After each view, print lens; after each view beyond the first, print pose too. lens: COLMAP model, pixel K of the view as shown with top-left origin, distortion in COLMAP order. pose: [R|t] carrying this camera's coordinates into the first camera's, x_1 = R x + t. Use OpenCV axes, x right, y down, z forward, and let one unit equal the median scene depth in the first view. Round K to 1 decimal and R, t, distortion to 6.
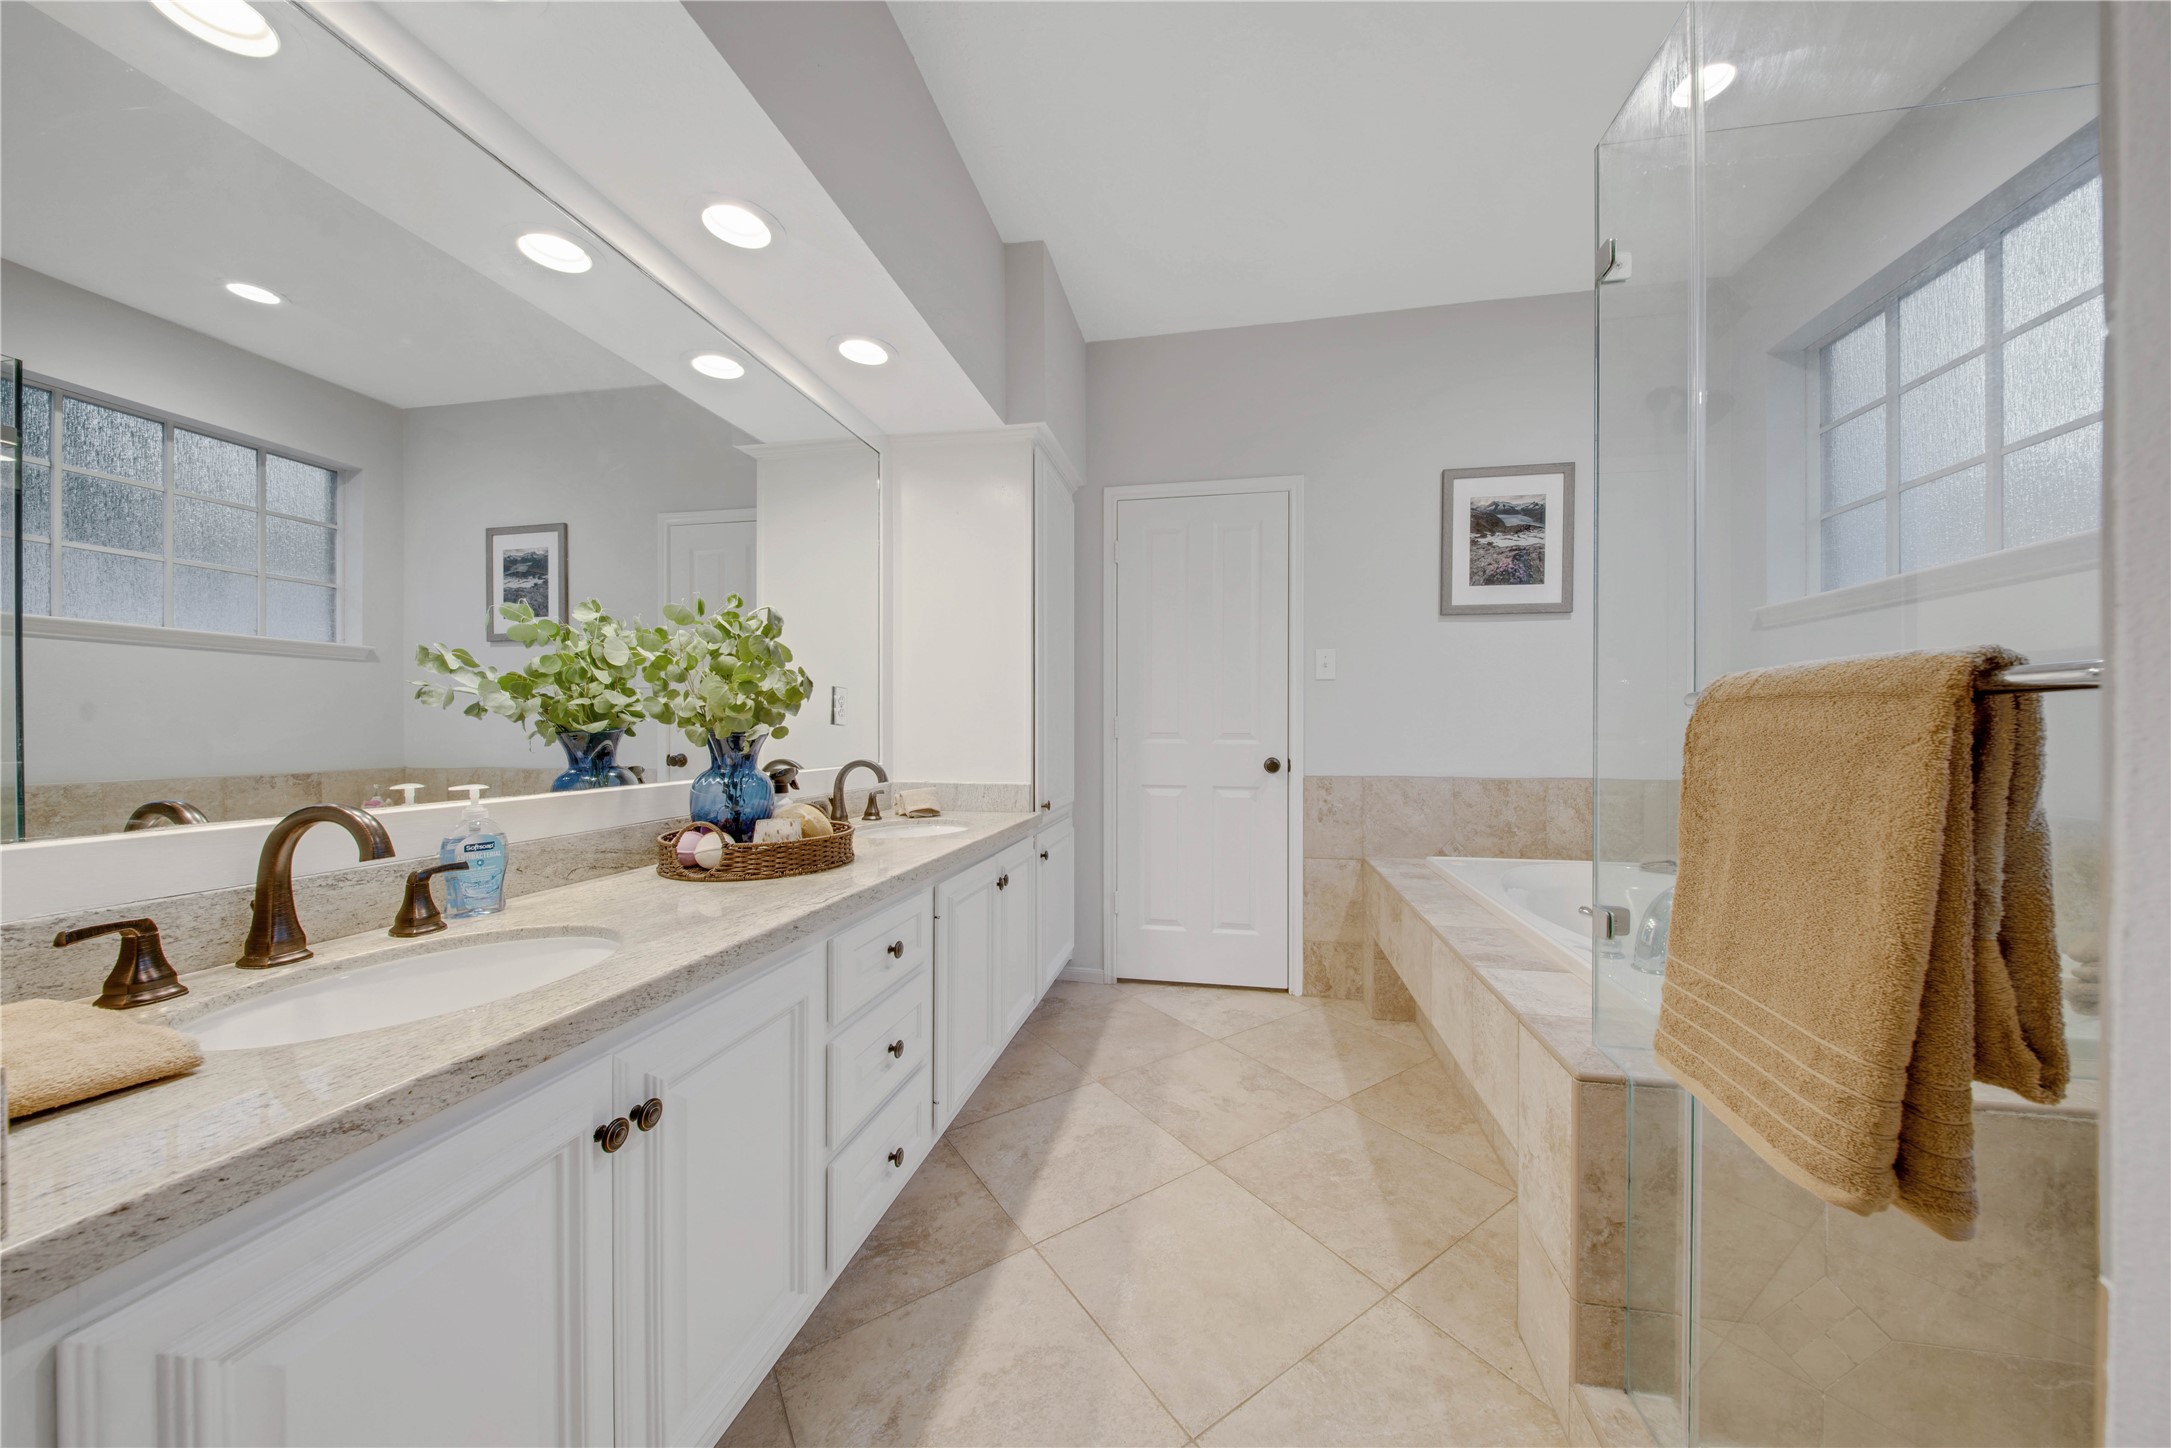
lens RADIAL K [[725.4, 0, 1101.7], [0, 725.4, 728.4], [0, 0, 1]] dist [0.002051, -0.000622]
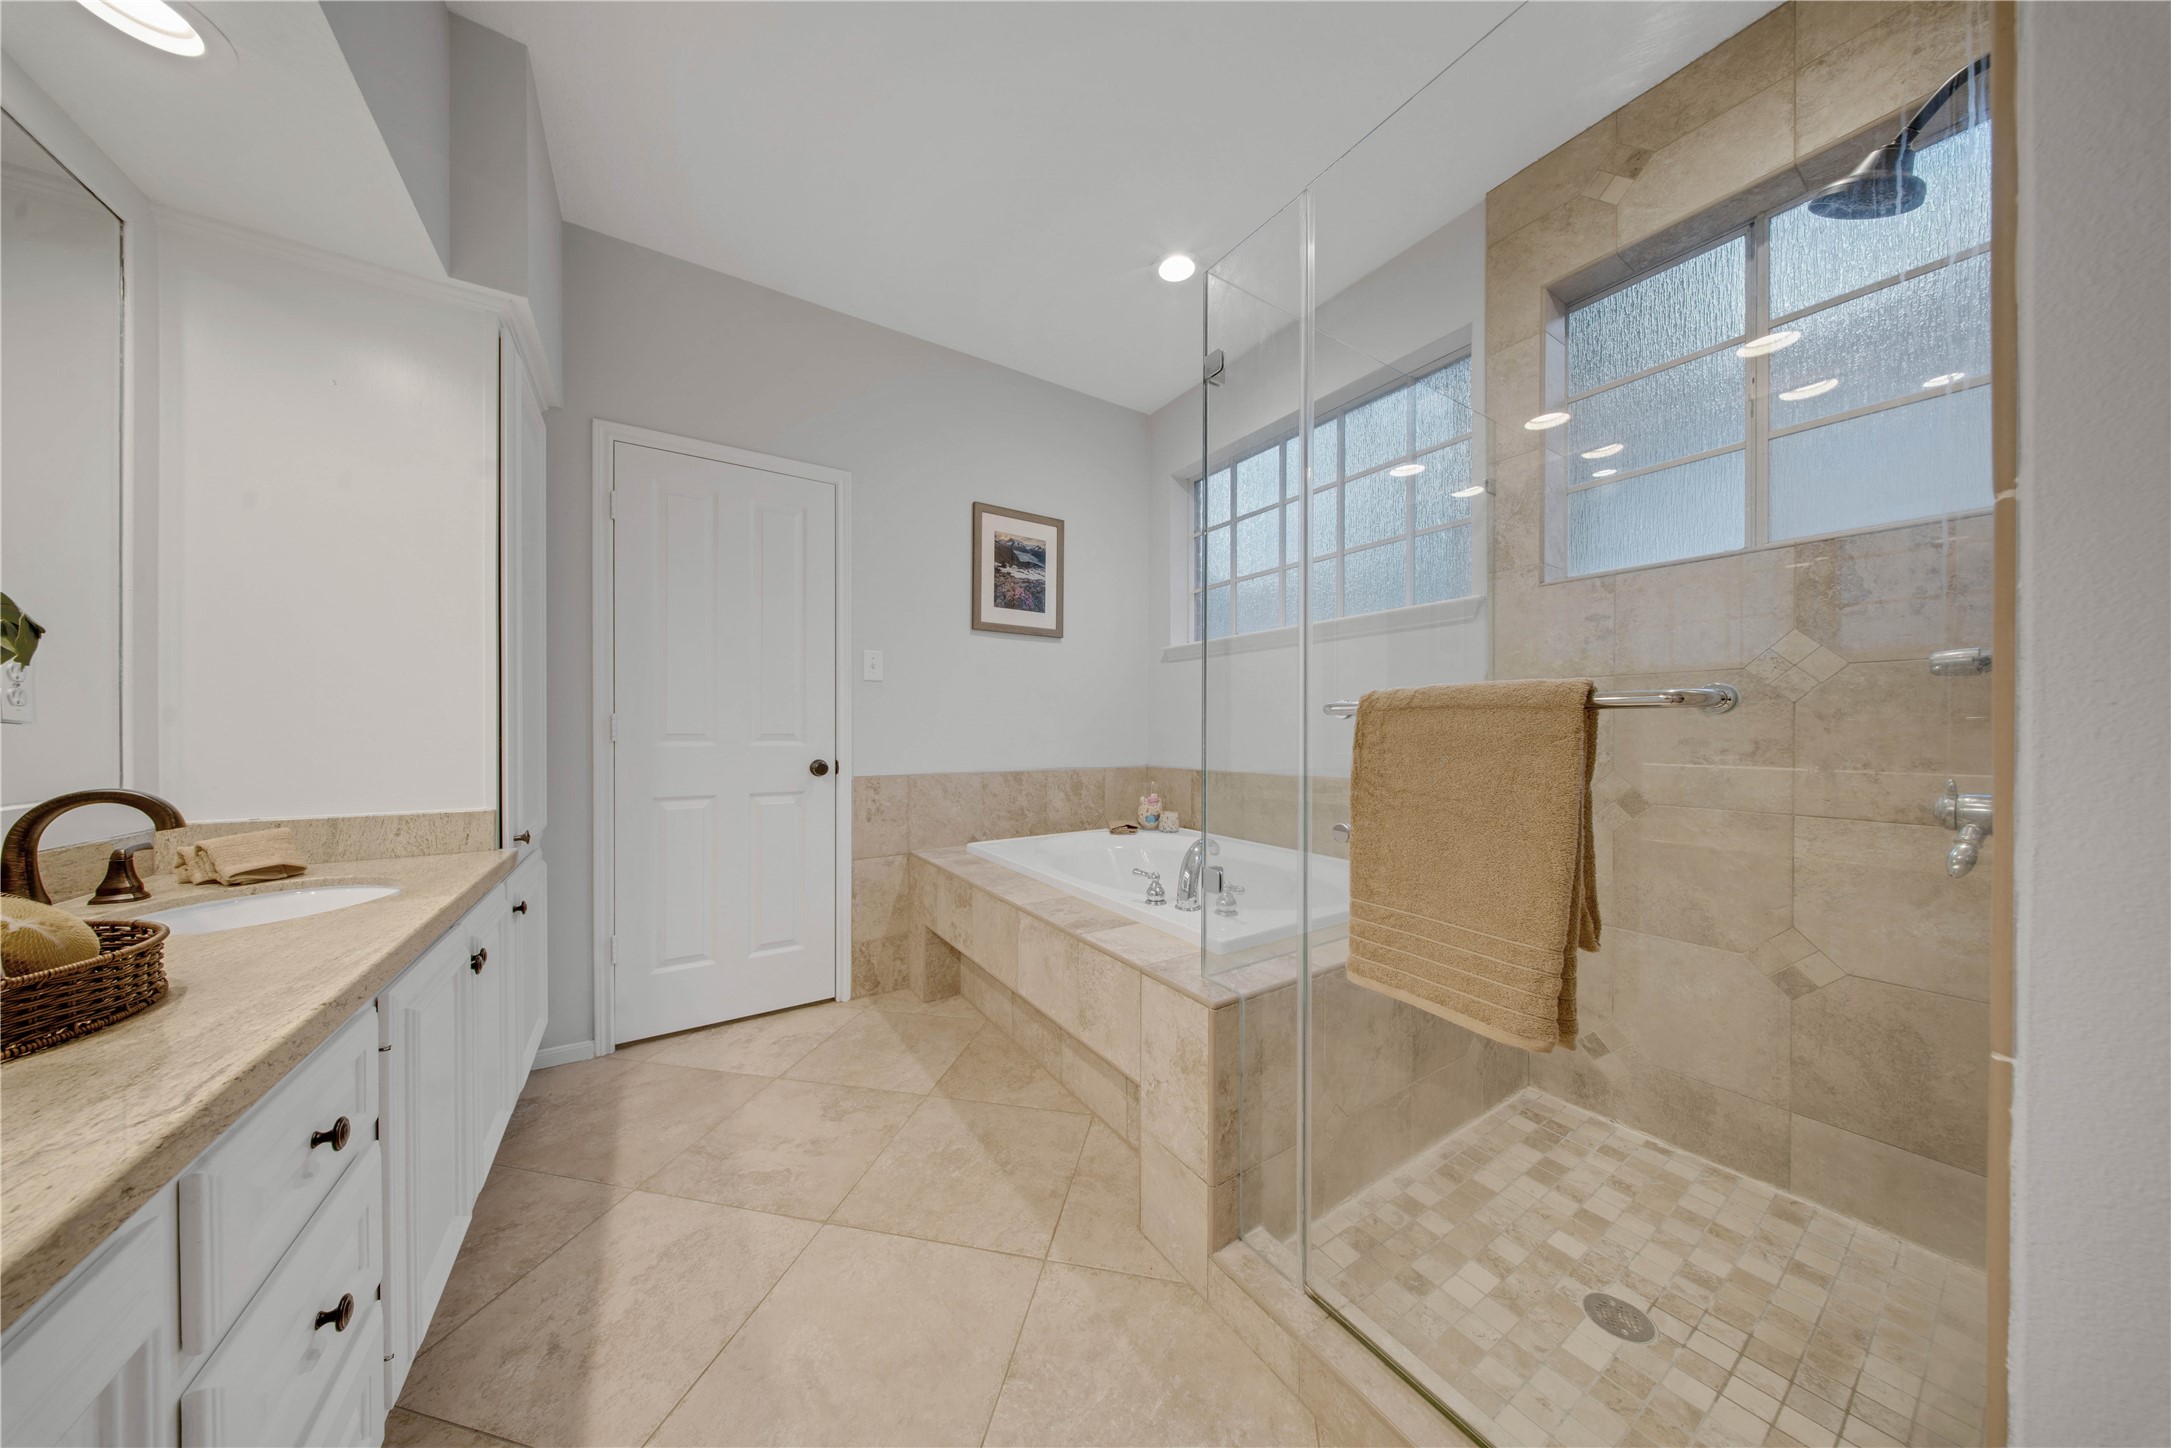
lens RADIAL K [[660.1, 0, 1091.0], [0, 660.1, 730.1], [0, 0, 1]] dist [0.006420, -0.000981]
pose [[0.721209, -0.001226, 0.692717, -0.138167], [-0.000113, 0.999998, 0.001887, -0.000506], [-0.692718, -0.001439, 0.721207, 0.155128]]
